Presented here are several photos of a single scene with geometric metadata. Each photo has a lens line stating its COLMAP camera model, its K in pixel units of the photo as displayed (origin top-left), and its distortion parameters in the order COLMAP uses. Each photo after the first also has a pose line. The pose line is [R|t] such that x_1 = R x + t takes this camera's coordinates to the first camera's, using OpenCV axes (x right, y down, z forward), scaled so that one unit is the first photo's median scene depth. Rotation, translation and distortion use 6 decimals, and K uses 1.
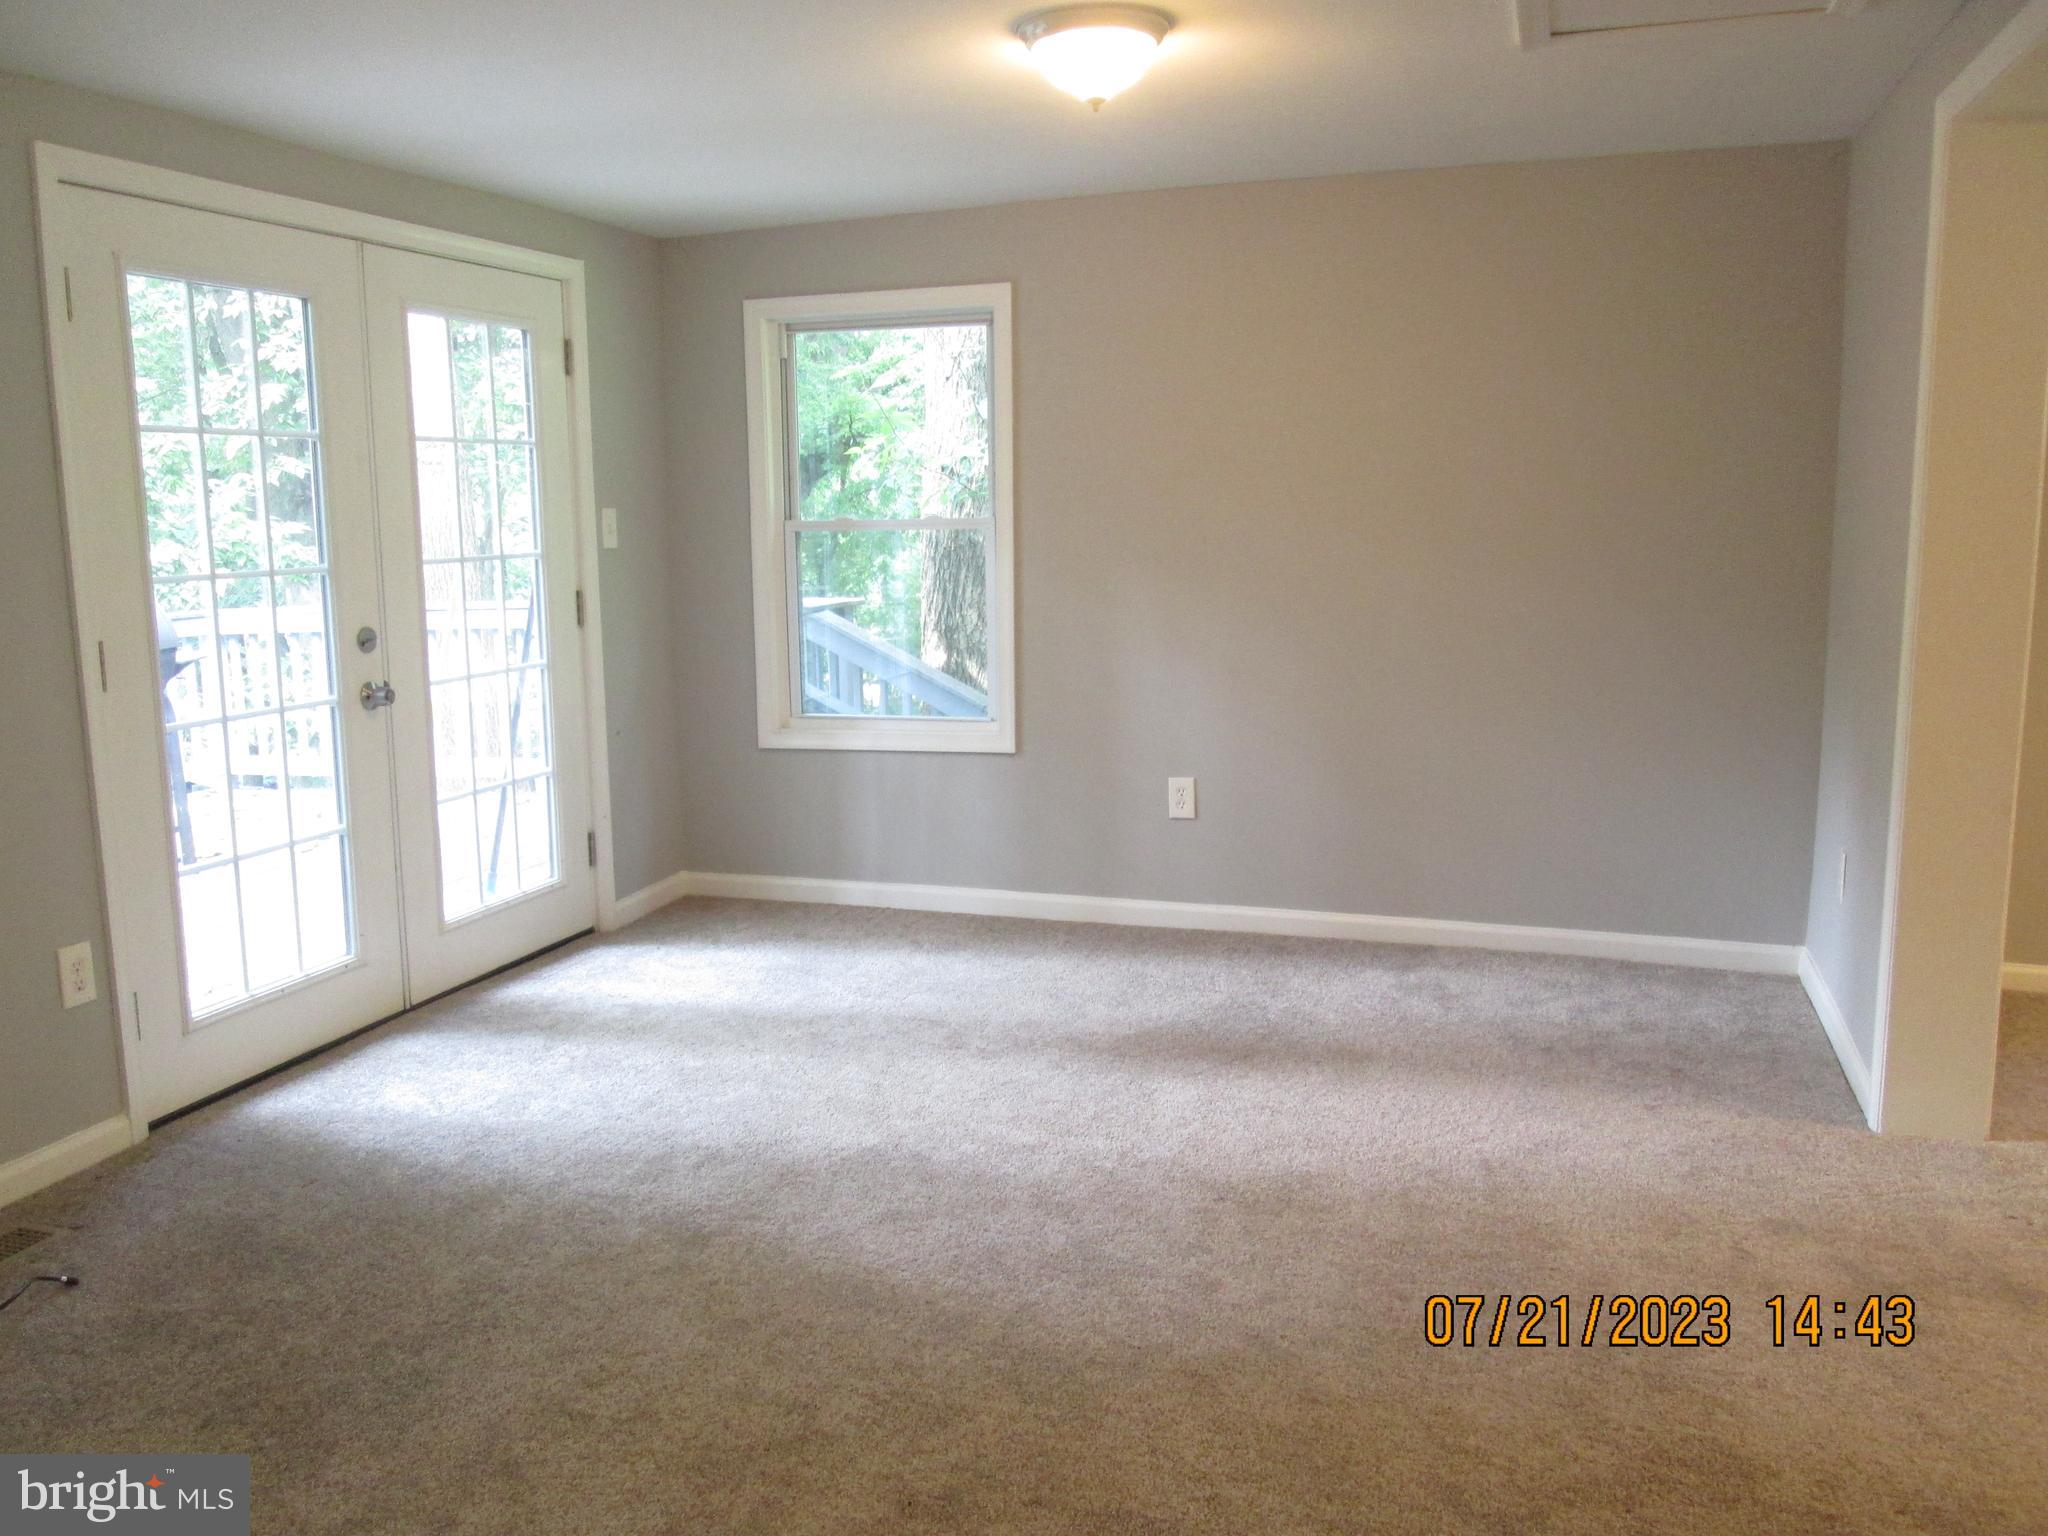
lens RADIAL K [[1701.7, 0, 1023.2], [0, 1701.7, 767.3], [0, 0, 1]] dist [-0.042927, 0.040331]
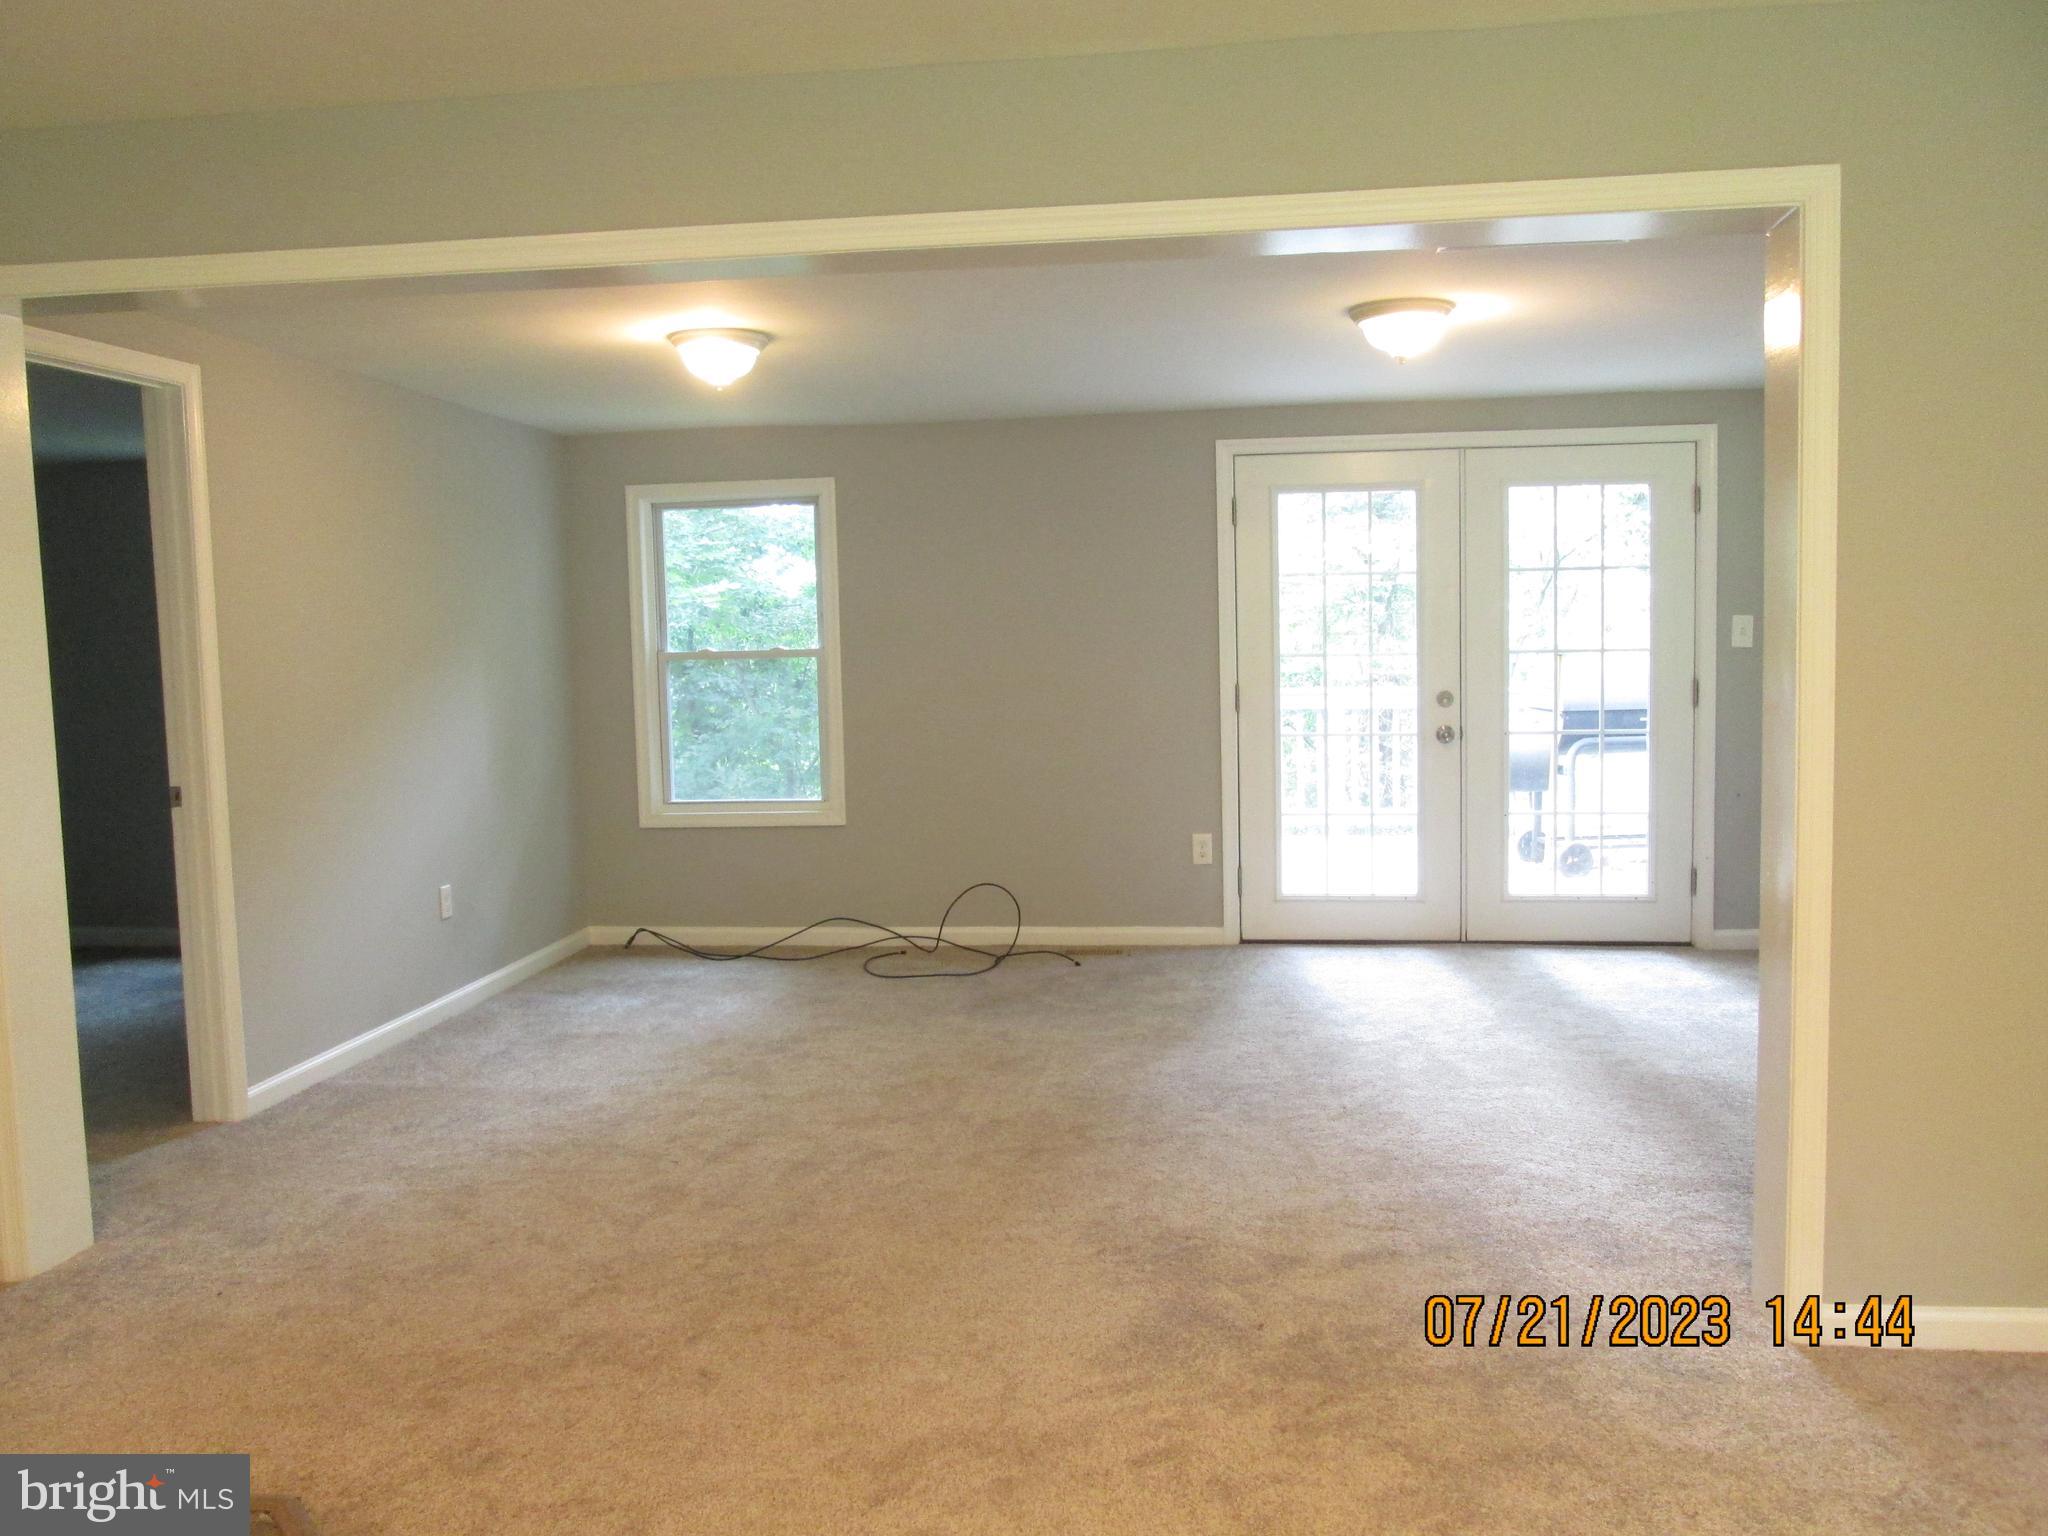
lens RADIAL K [[1701.7, 0, 1020.5], [0, 1701.7, 767.3], [0, 0, 1]] dist [-0.042927, 0.040331]
pose [[0.161263, 0.093268, -0.982494, 1.174596], [-0.142314, 0.987317, 0.070367, -0.070914], [0.976597, 0.128475, 0.172492, 0.367957]]
